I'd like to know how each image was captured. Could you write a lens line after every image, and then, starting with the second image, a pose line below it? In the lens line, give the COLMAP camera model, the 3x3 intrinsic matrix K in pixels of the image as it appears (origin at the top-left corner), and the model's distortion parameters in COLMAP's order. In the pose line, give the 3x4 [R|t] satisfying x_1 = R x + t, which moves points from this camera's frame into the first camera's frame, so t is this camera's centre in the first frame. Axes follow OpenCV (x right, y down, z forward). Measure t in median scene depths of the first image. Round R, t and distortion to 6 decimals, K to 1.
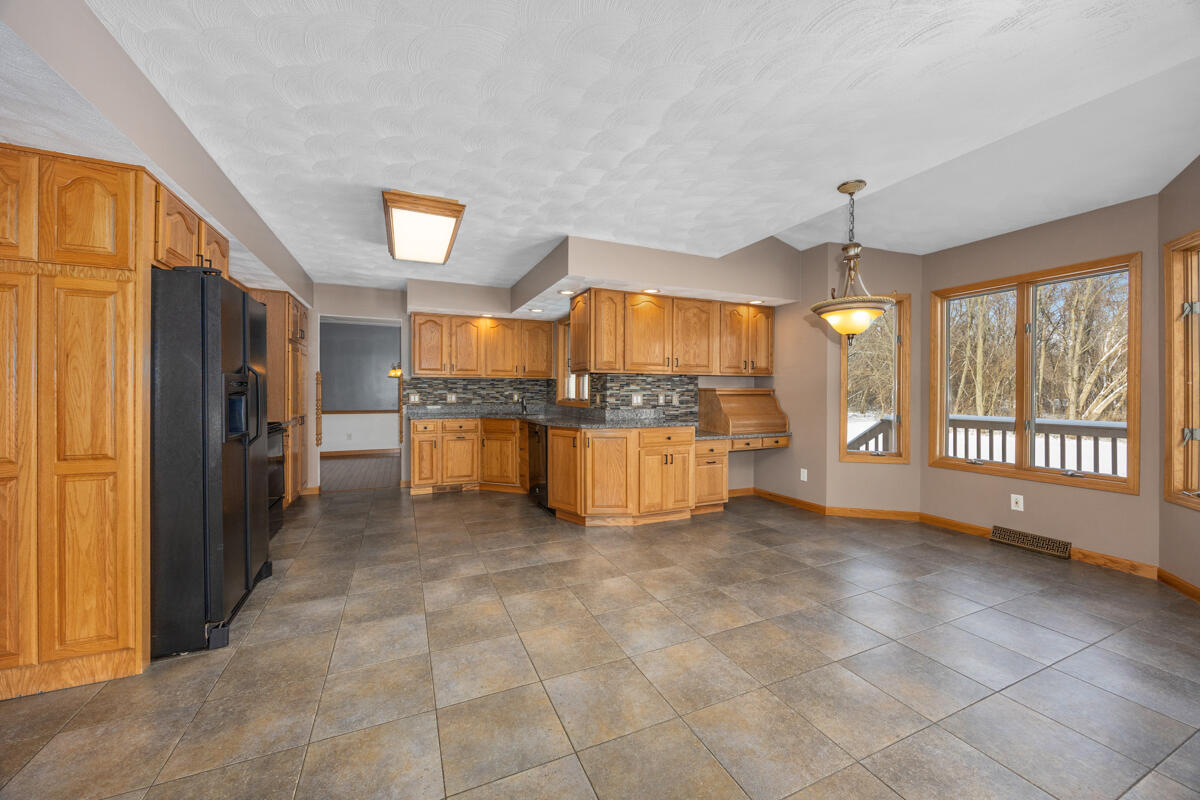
lens RADIAL K [[456.3, 0, 609.0], [0, 456.3, 393.8], [0, 0, 1]] dist [-0.006278, 0.000022]
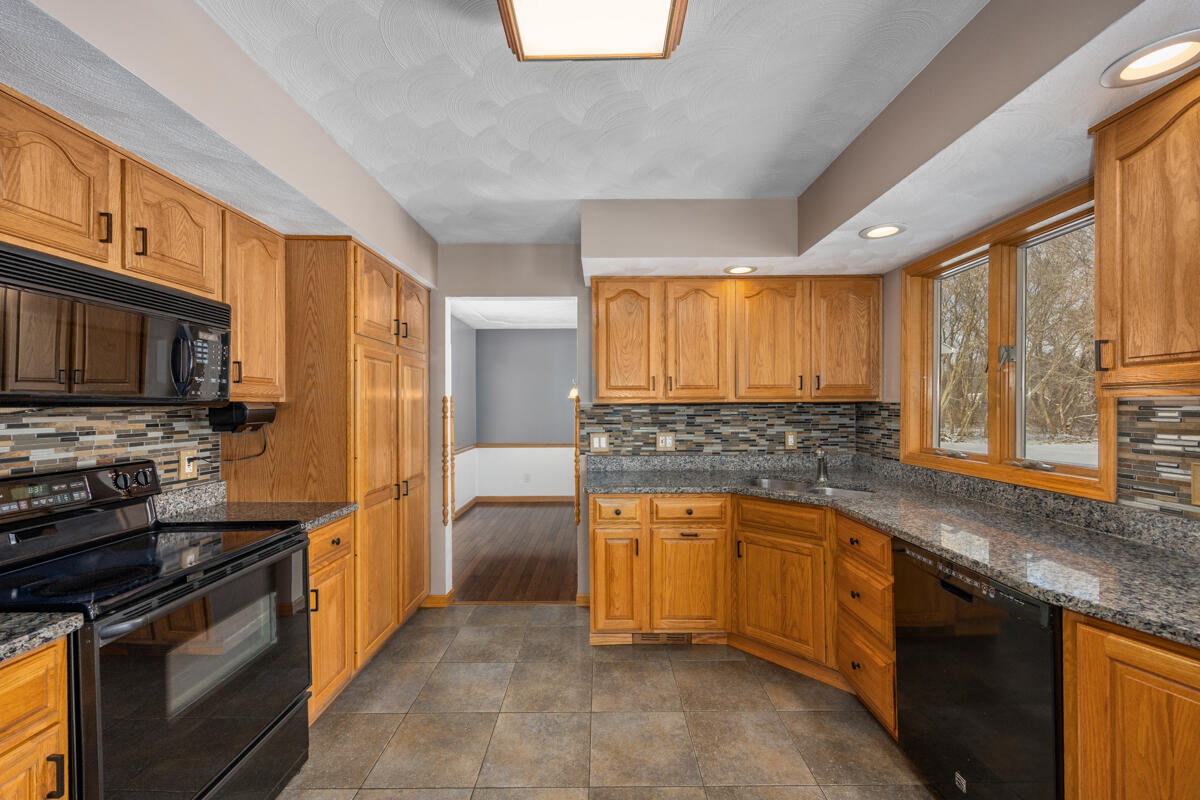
lens RADIAL K [[475.5, 0, 603.4], [0, 475.5, 407.0], [0, 0, 1]] dist [0.001275, 0.000130]
pose [[0.910324, -0.006489, -0.413845, -0.217487], [0.005856, 0.999979, -0.002797, -0.034113], [0.413855, 0.000122, 0.910343, 0.559548]]
